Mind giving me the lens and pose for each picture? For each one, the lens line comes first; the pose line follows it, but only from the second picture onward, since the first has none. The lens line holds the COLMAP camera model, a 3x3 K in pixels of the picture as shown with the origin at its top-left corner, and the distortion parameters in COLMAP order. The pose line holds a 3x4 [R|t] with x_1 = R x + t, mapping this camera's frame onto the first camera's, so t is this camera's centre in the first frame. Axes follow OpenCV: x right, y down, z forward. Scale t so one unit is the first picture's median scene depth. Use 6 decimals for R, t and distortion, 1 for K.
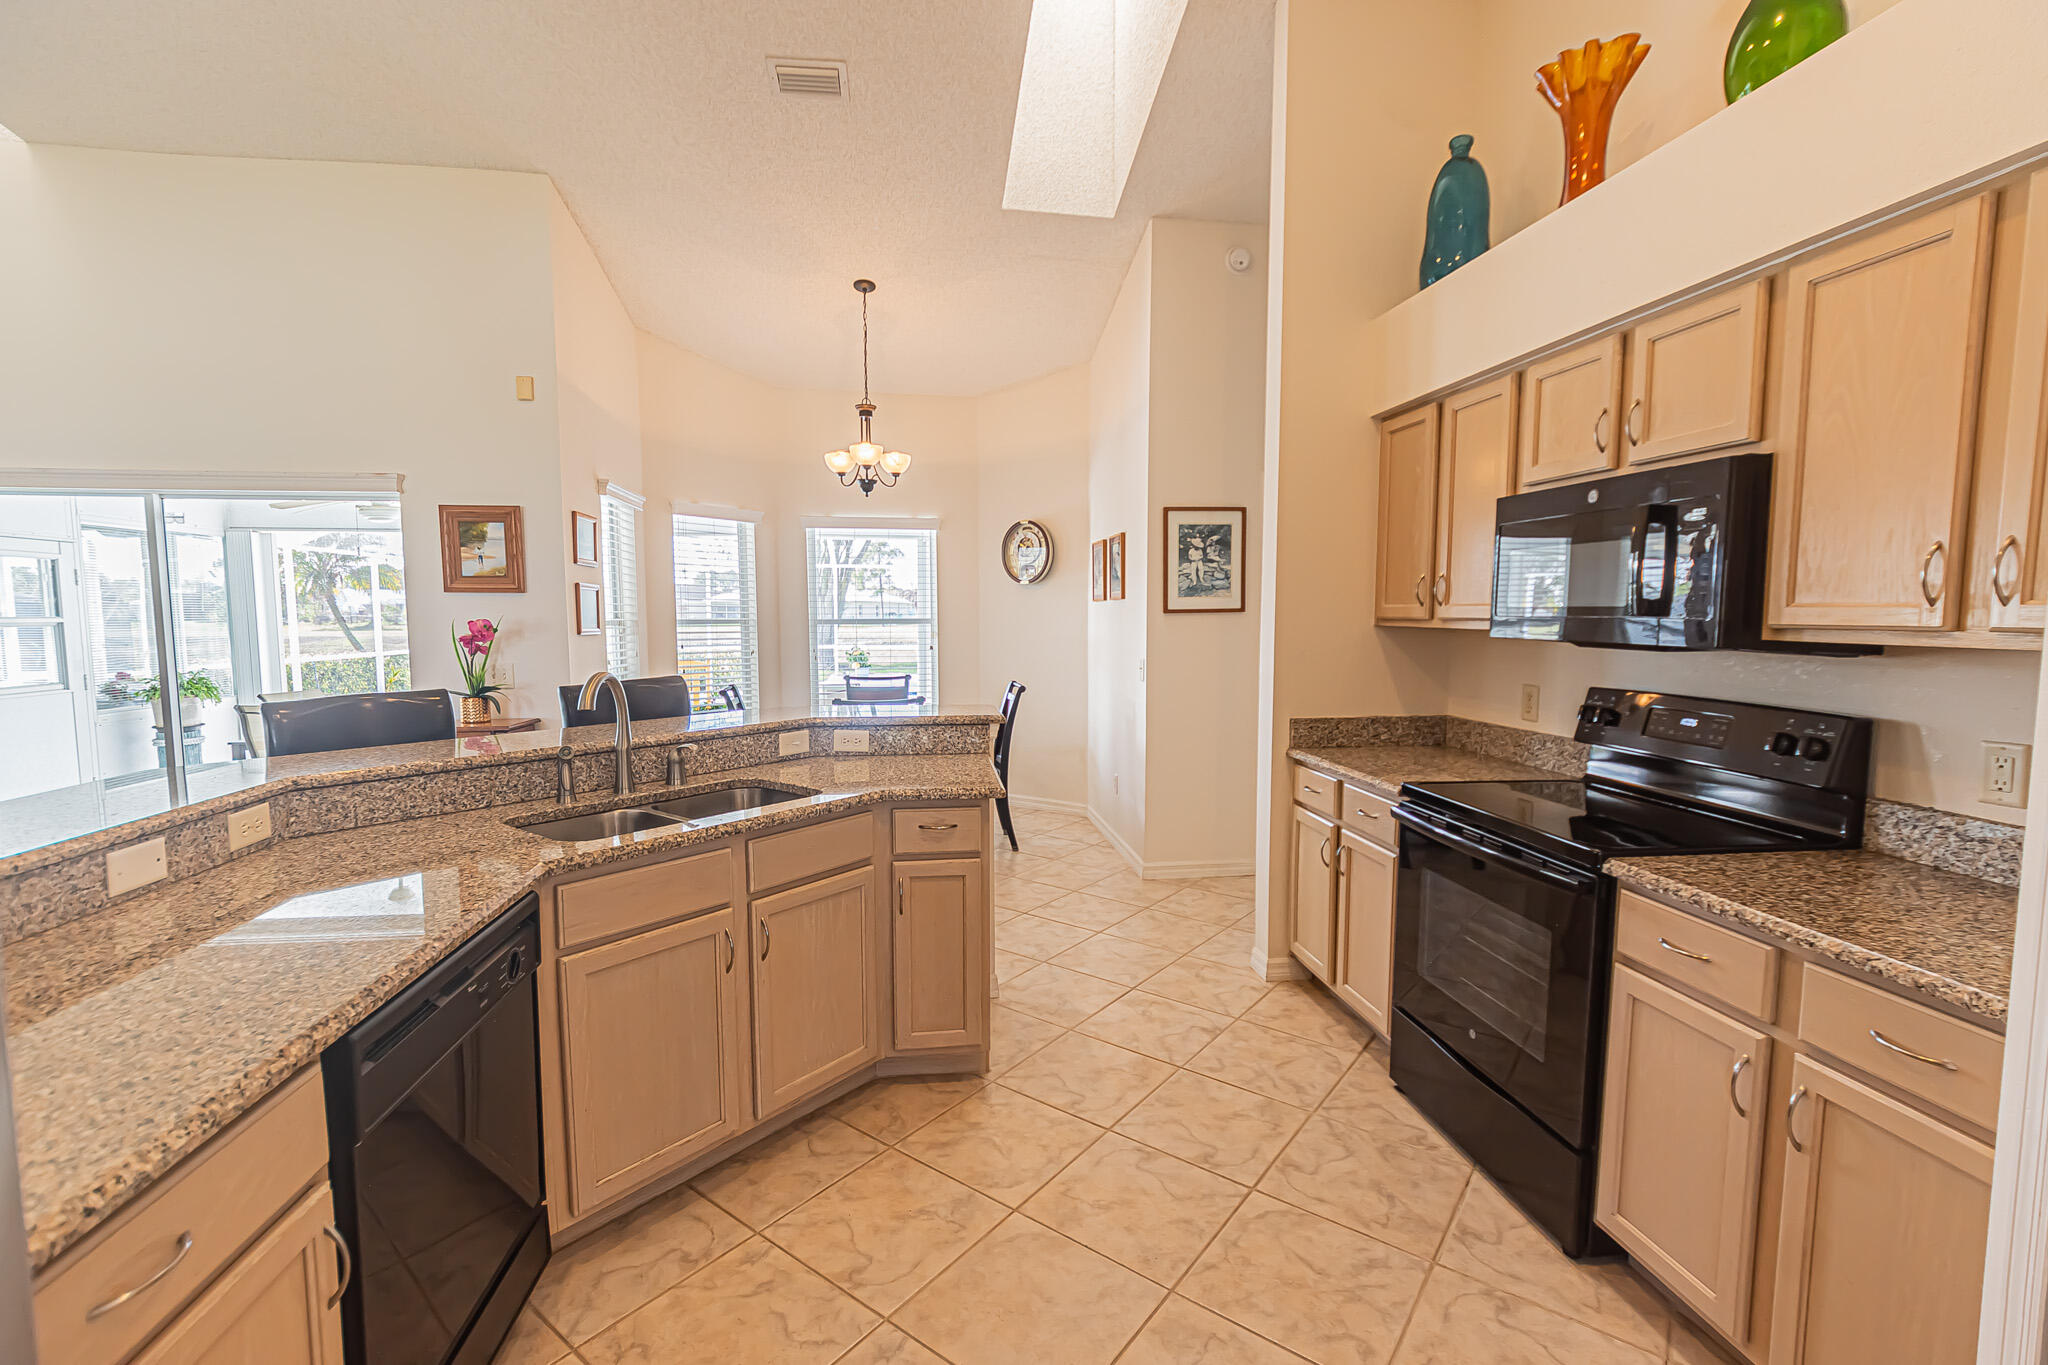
lens RADIAL K [[906.6, 0, 1029.0], [0, 906.6, 685.9], [0, 0, 1]] dist [-0.006247, -0.001038]
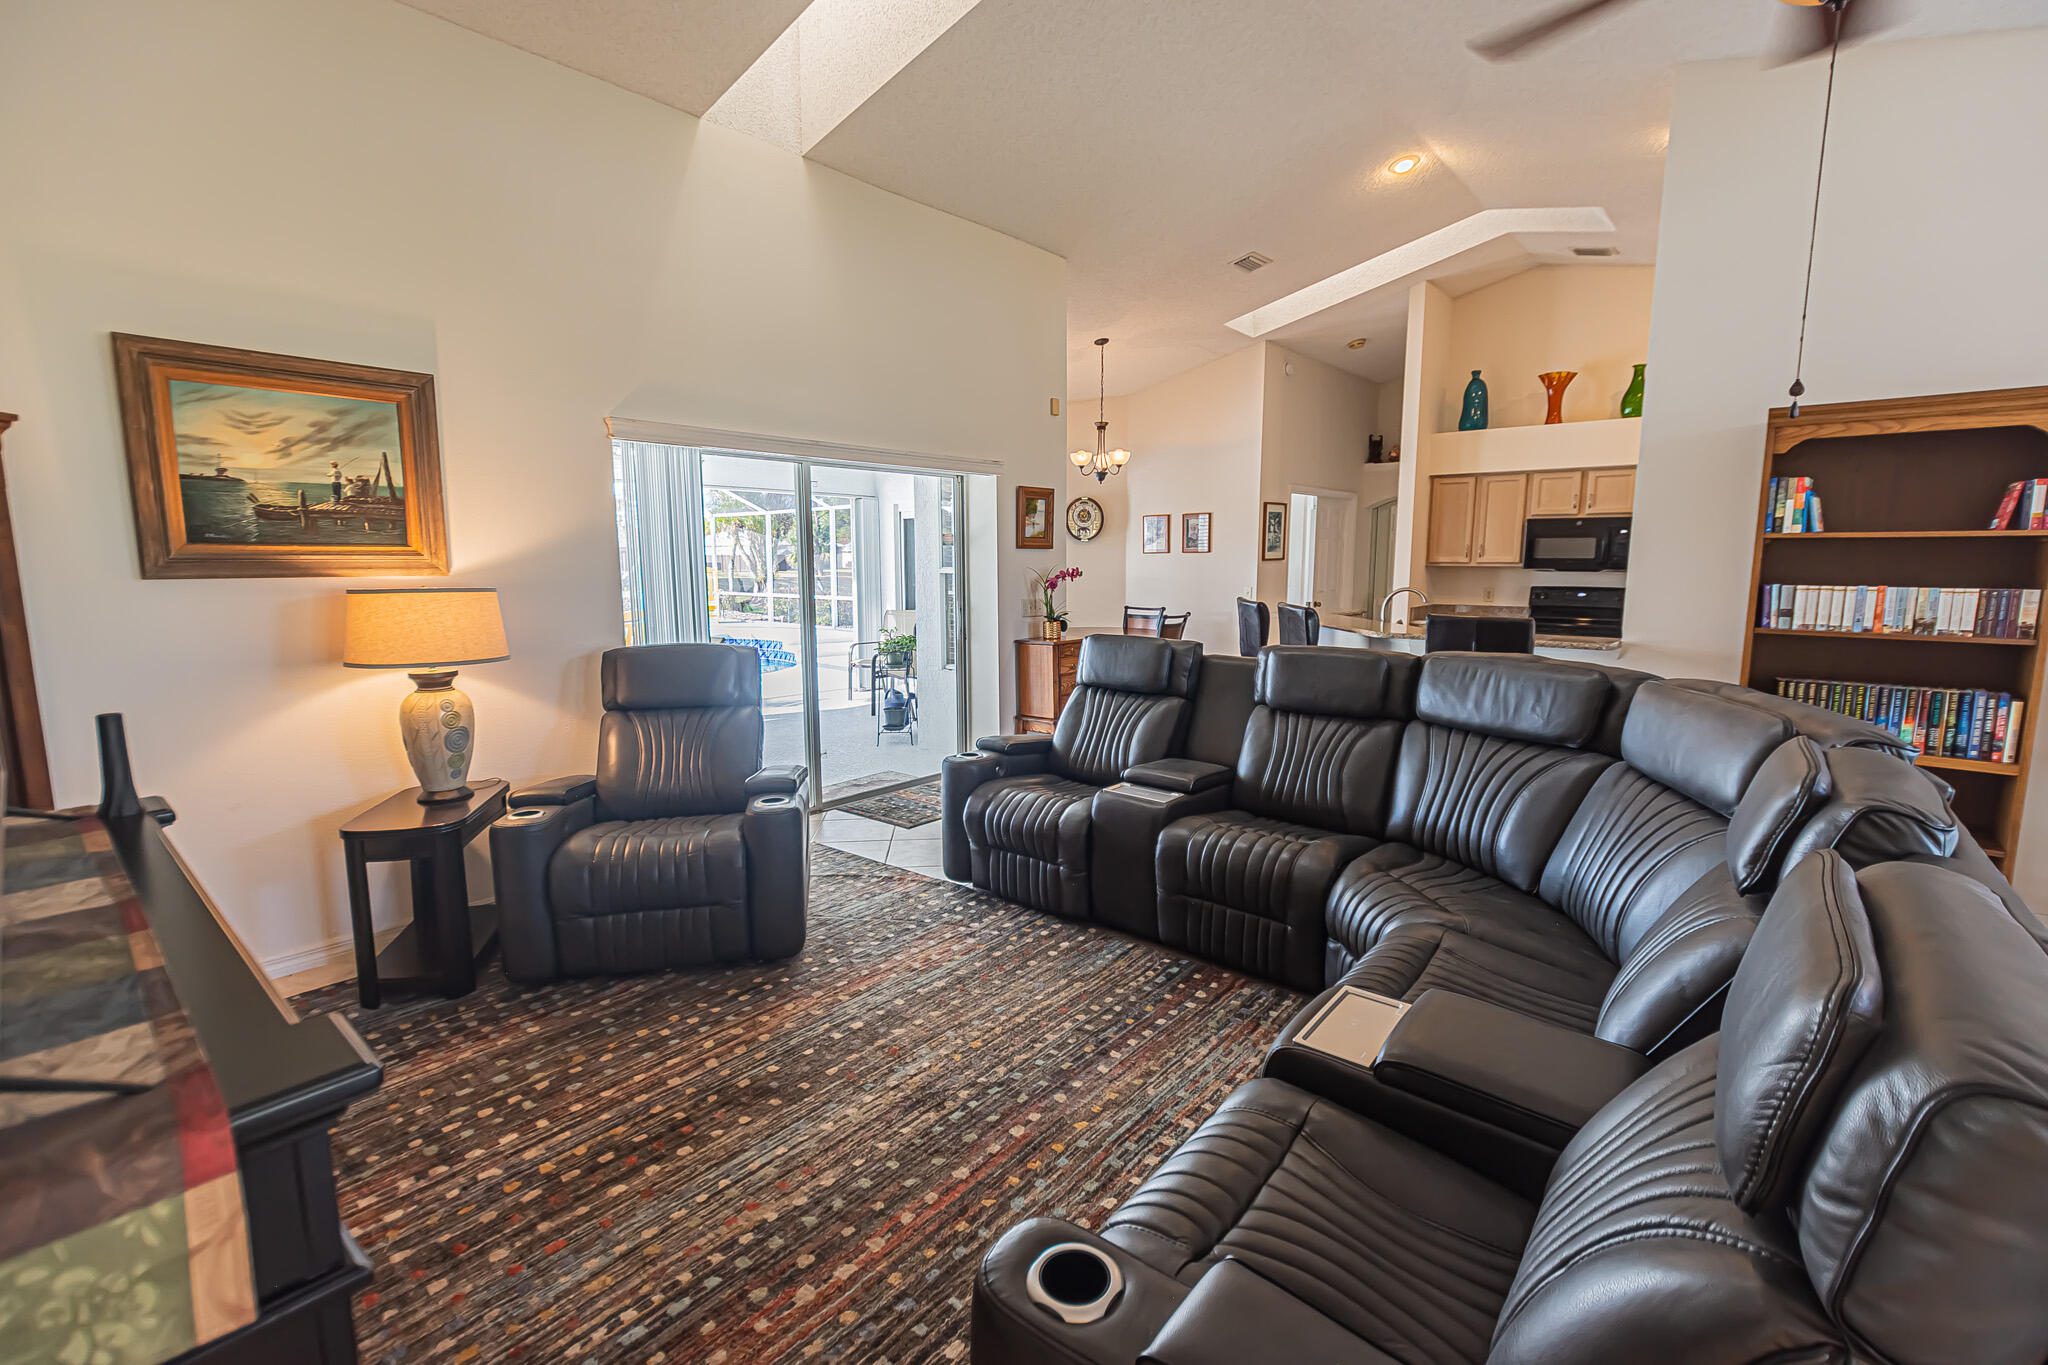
lens RADIAL K [[906.6, 0, 1023.1], [0, 906.6, 677.3], [0, 0, 1]] dist [-0.006247, -0.001038]
pose [[0.746119, -0.091695, 0.659468, -1.569672], [0.057627, 0.995648, 0.073240, -0.009409], [-0.663314, -0.016643, 0.748156, -0.046800]]
